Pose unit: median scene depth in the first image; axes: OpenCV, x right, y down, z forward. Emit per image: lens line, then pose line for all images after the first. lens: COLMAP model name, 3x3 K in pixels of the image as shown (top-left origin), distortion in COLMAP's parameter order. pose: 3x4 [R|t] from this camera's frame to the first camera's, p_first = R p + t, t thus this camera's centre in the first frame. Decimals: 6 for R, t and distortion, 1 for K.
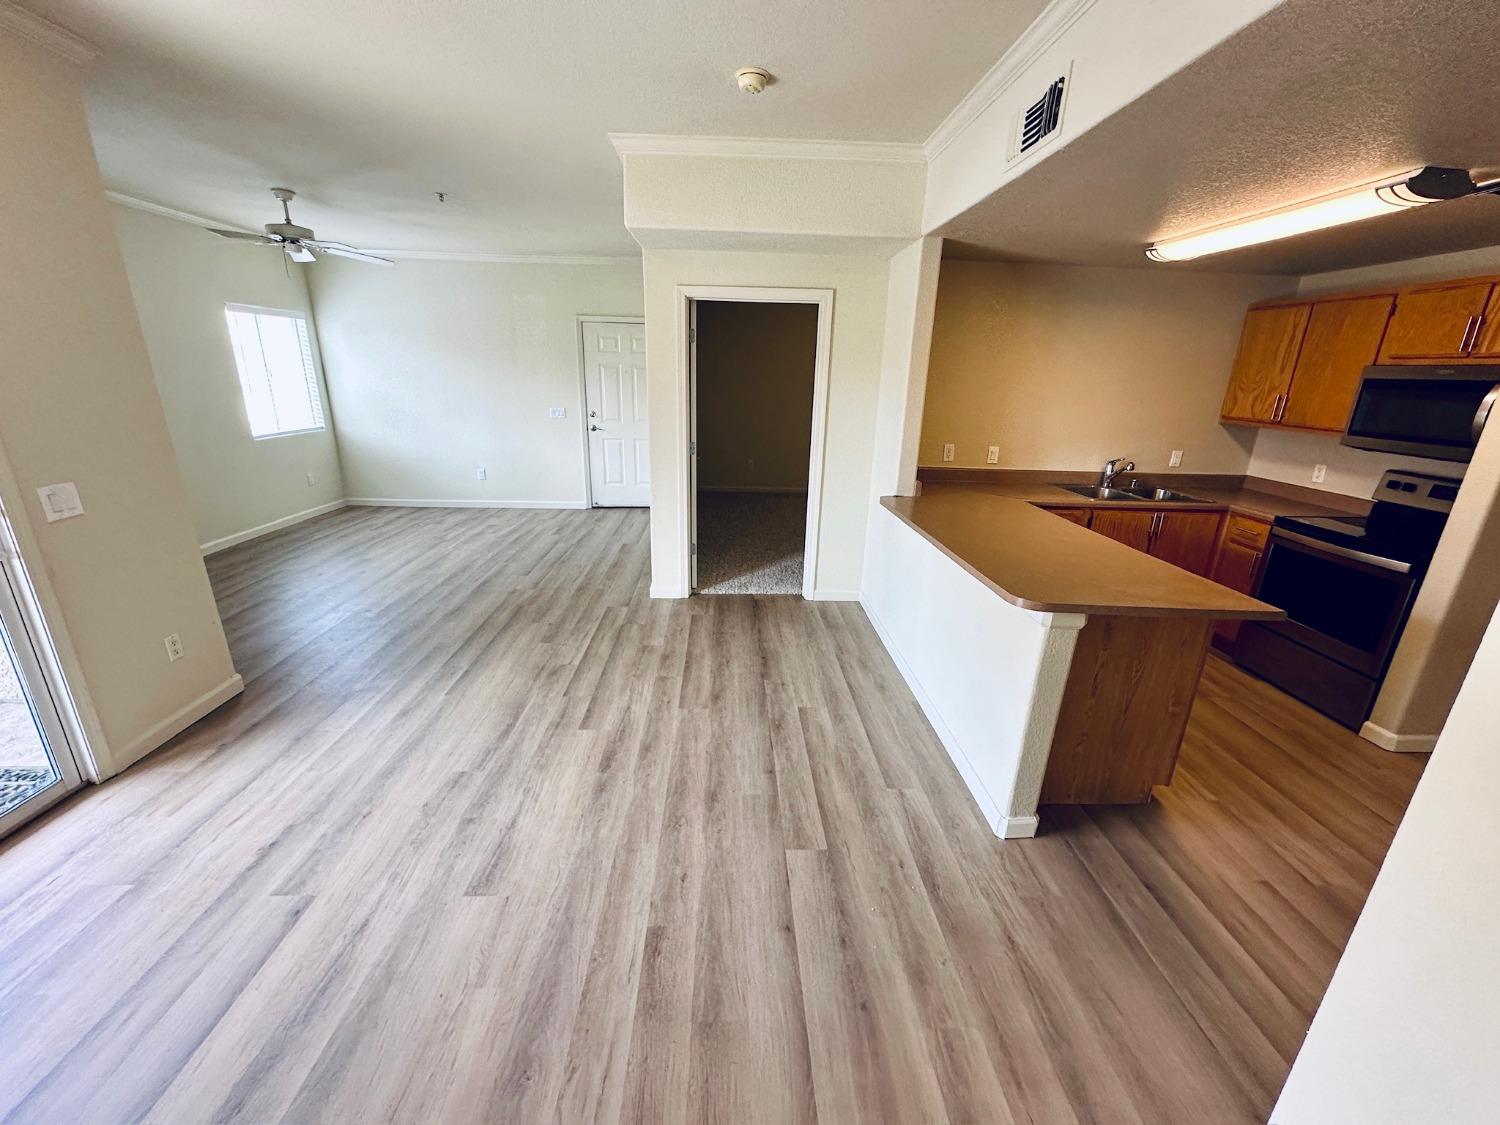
lens RADIAL K [[596.3, 0, 752.5], [0, 596.3, 558.2], [0, 0, 1]] dist [-0.003108, 0.000198]
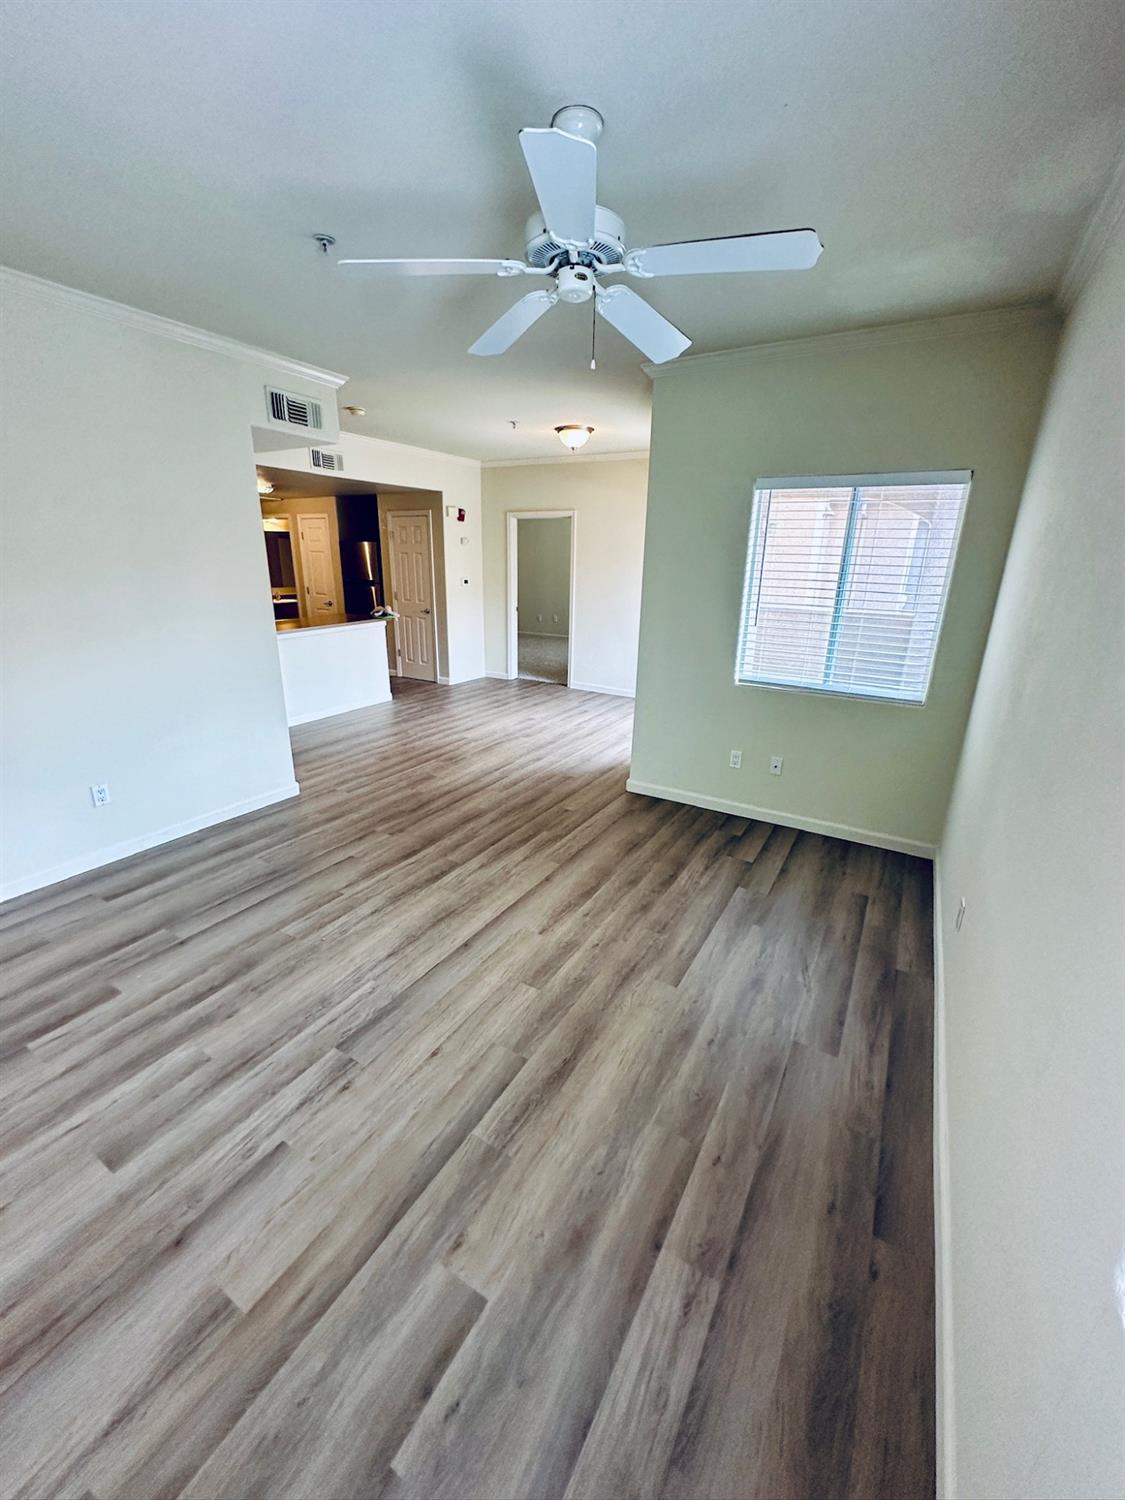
lens RADIAL K [[596.3, 0, 565.2], [0, 596.3, 756.9], [0, 0, 1]] dist [-0.003108, 0.000198]
pose [[-0.838606, -0.215337, 0.500369, -0.971836], [0.122827, 0.820149, 0.558810, -0.453019], [-0.530710, 0.530081, -0.661333, 1.347779]]
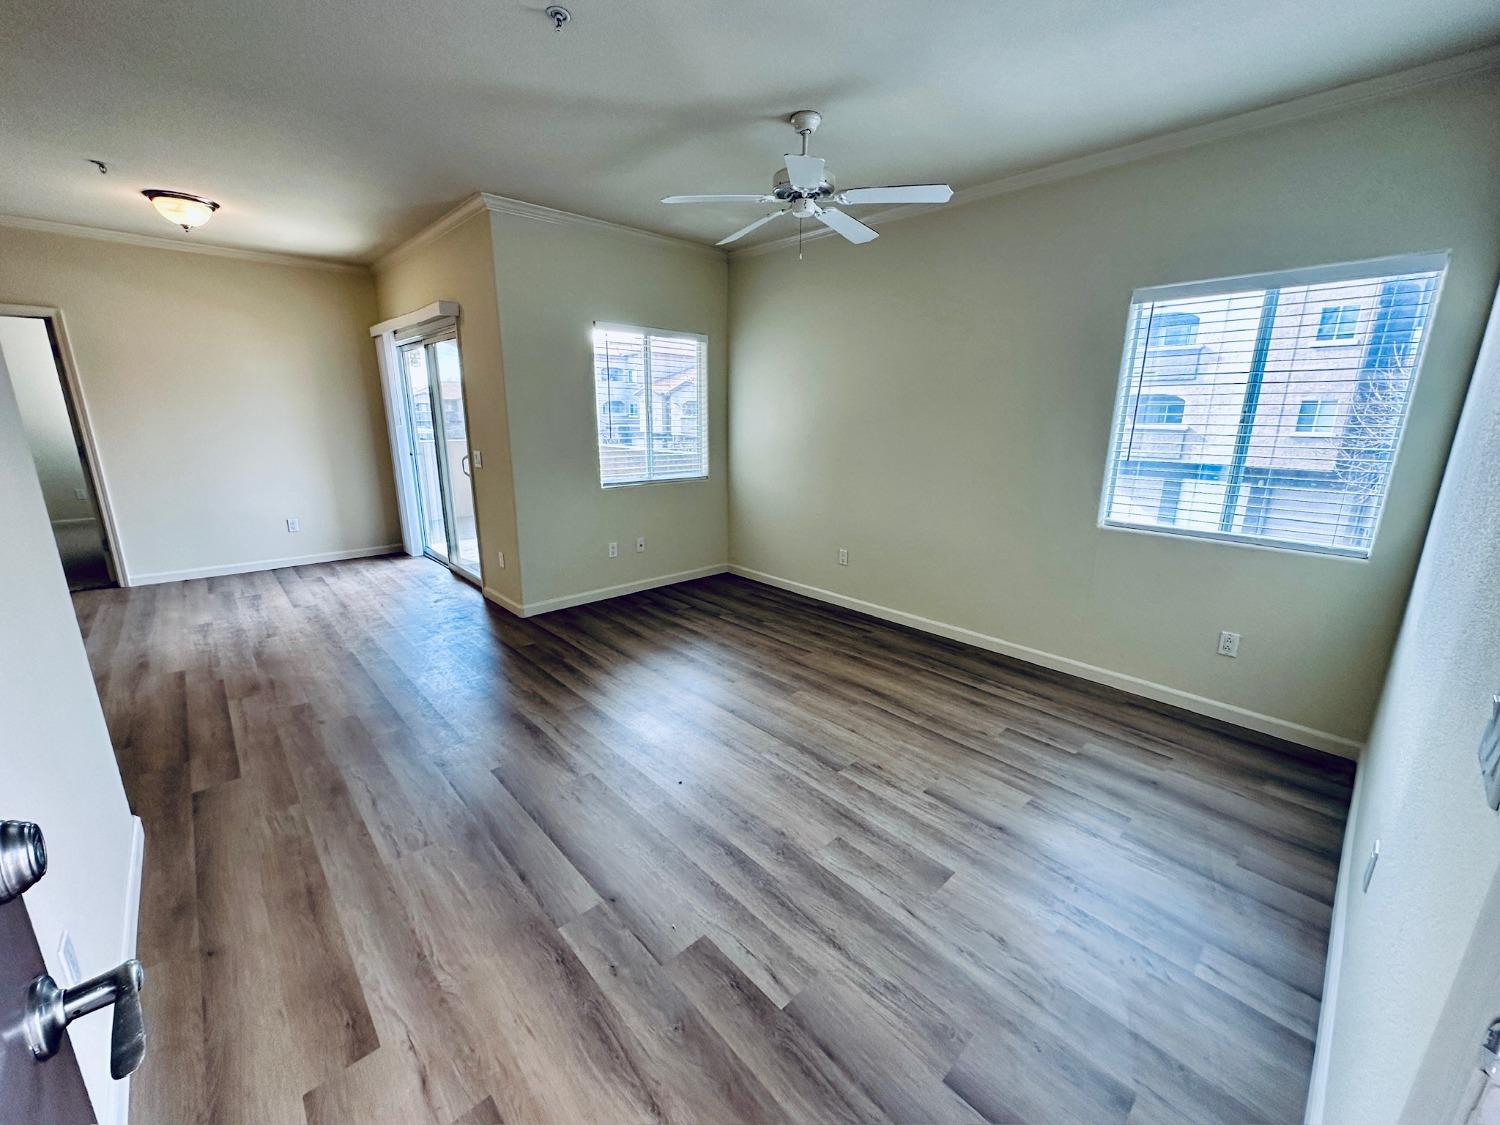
lens RADIAL K [[596.3, 0, 754.0], [0, 596.3, 563.9], [0, 0, 1]] dist [-0.003108, 0.000198]
pose [[-0.754985, 0.129494, -0.642828, -0.257392], [-0.226598, 0.868397, 0.441067, -0.430086], [0.615346, 0.478663, -0.626284, 1.462761]]
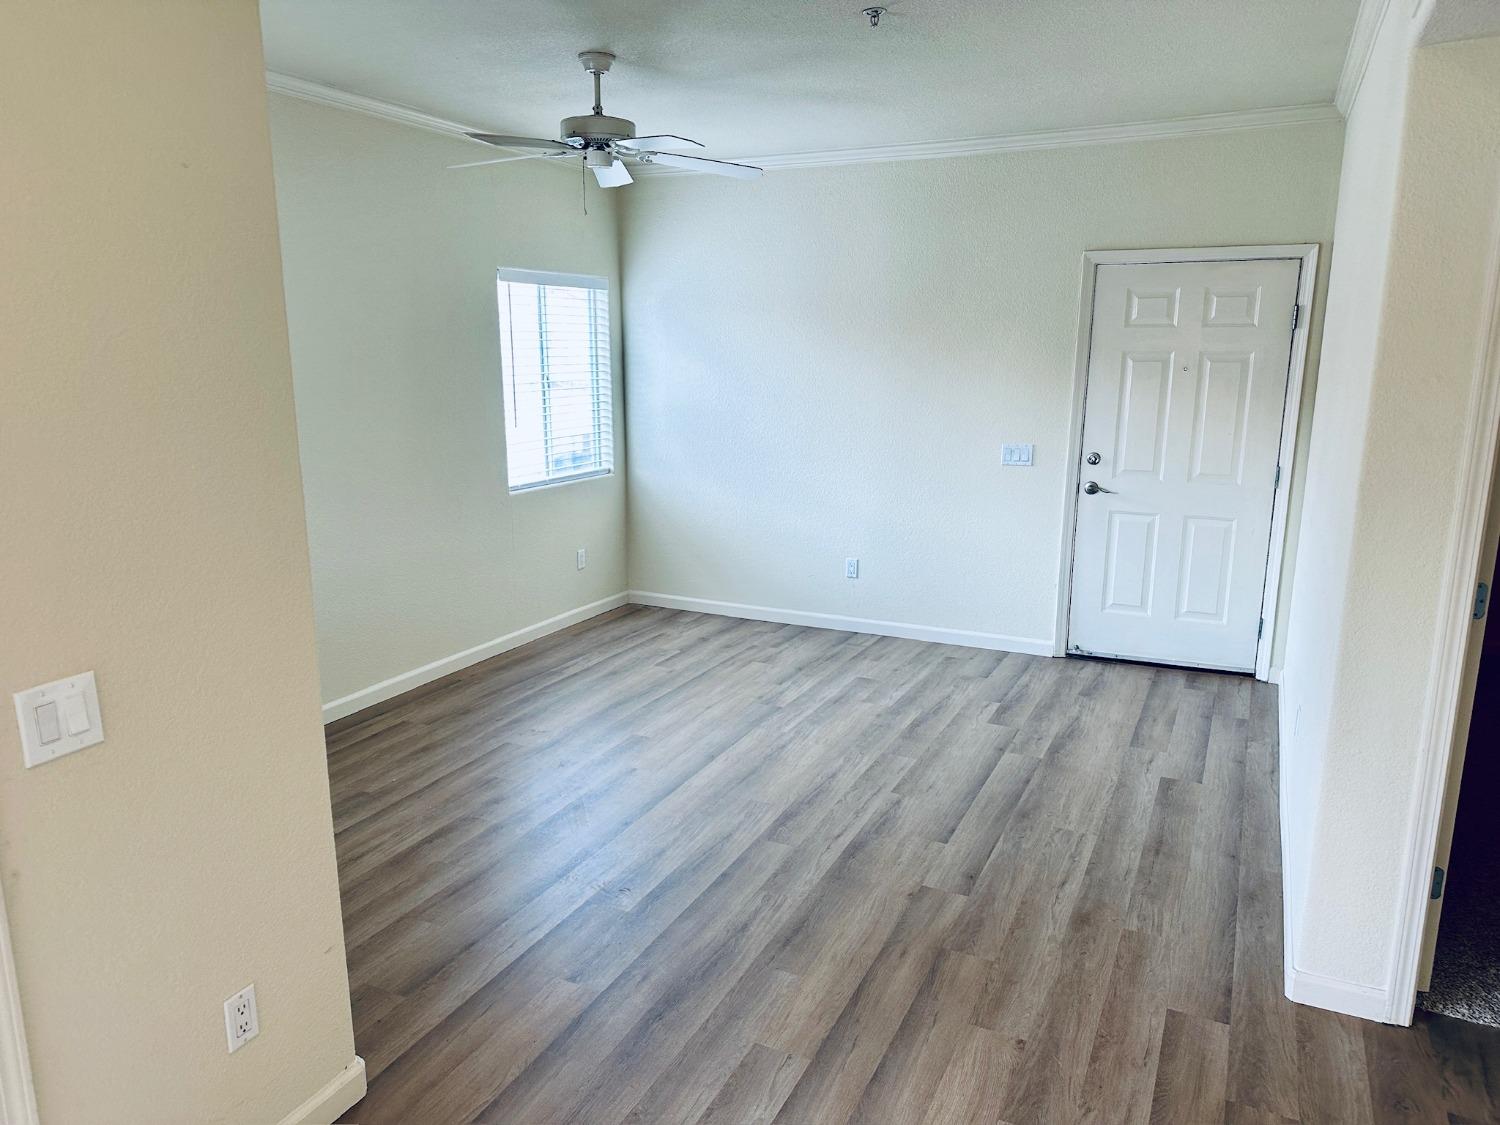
lens RADIAL K [[1041.7, 0, 728.6], [0, 1041.7, 559.5], [0, 0, 1]] dist [0.020791, -0.033037]
pose [[0.871321, 0.073682, -0.485150, -0.175961], [-0.125685, 0.989193, -0.075495, -0.102725], [0.474345, 0.126756, 0.871166, 0.261433]]
